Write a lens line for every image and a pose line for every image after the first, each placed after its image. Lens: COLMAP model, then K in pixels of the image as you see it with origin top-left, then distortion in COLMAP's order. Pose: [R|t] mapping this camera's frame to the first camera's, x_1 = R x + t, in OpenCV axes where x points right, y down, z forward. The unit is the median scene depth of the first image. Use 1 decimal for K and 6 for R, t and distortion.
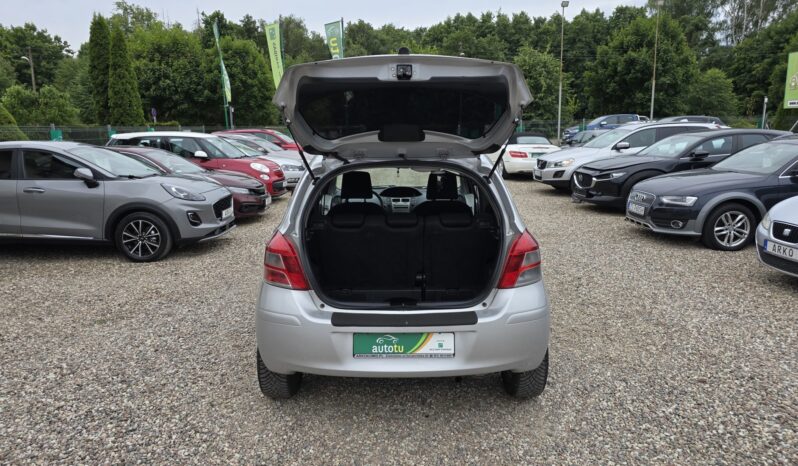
lens RADIAL K [[555.0, 0, 399.3], [0, 555.0, 228.6], [0, 0, 1]] dist [0.043859, -0.044401]
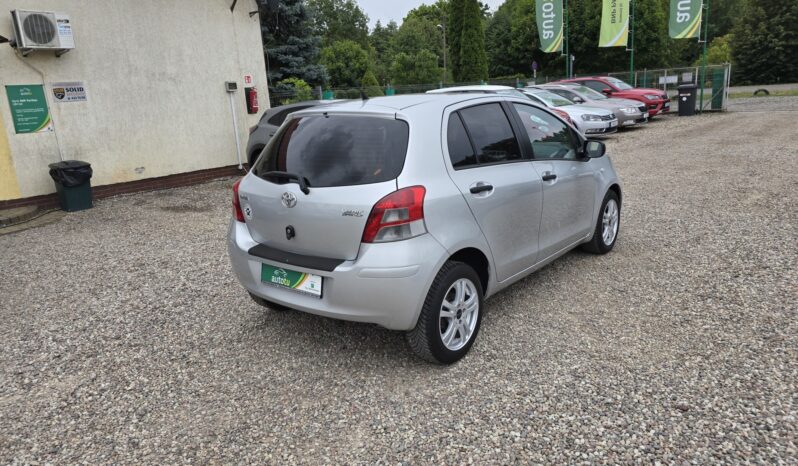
lens RADIAL K [[555.0, 0, 405.7], [0, 555.0, 230.8], [0, 0, 1]] dist [0.043859, -0.044401]
pose [[0.768560, 0.118925, -0.628628, 0.372734], [-0.060913, 0.991710, 0.113142, -0.014080], [0.636872, -0.048665, 0.769432, 0.115792]]
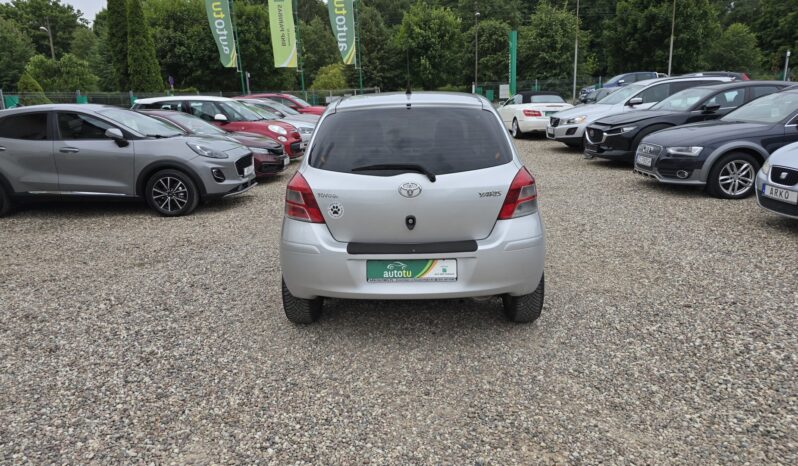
lens RADIAL K [[555.0, 0, 398.6], [0, 555.0, 227.7], [0, 0, 1]] dist [0.043859, -0.044401]
pose [[0.999402, -0.011842, -0.032486, 0.007446], [0.013711, 0.998226, 0.057930, 0.024081], [0.031742, -0.058341, 0.997792, -0.048760]]
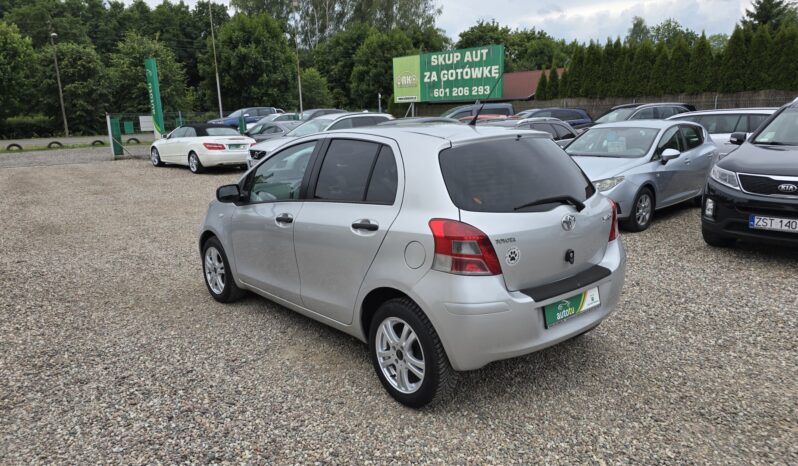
lens RADIAL K [[555.0, 0, 384.6], [0, 555.0, 233.9], [0, 0, 1]] dist [0.043859, -0.044401]
pose [[0.773065, -0.135925, 0.619593, -0.385494], [0.124240, 0.990298, 0.062237, -0.017579], [-0.622041, 0.028865, 0.782452, 0.157717]]
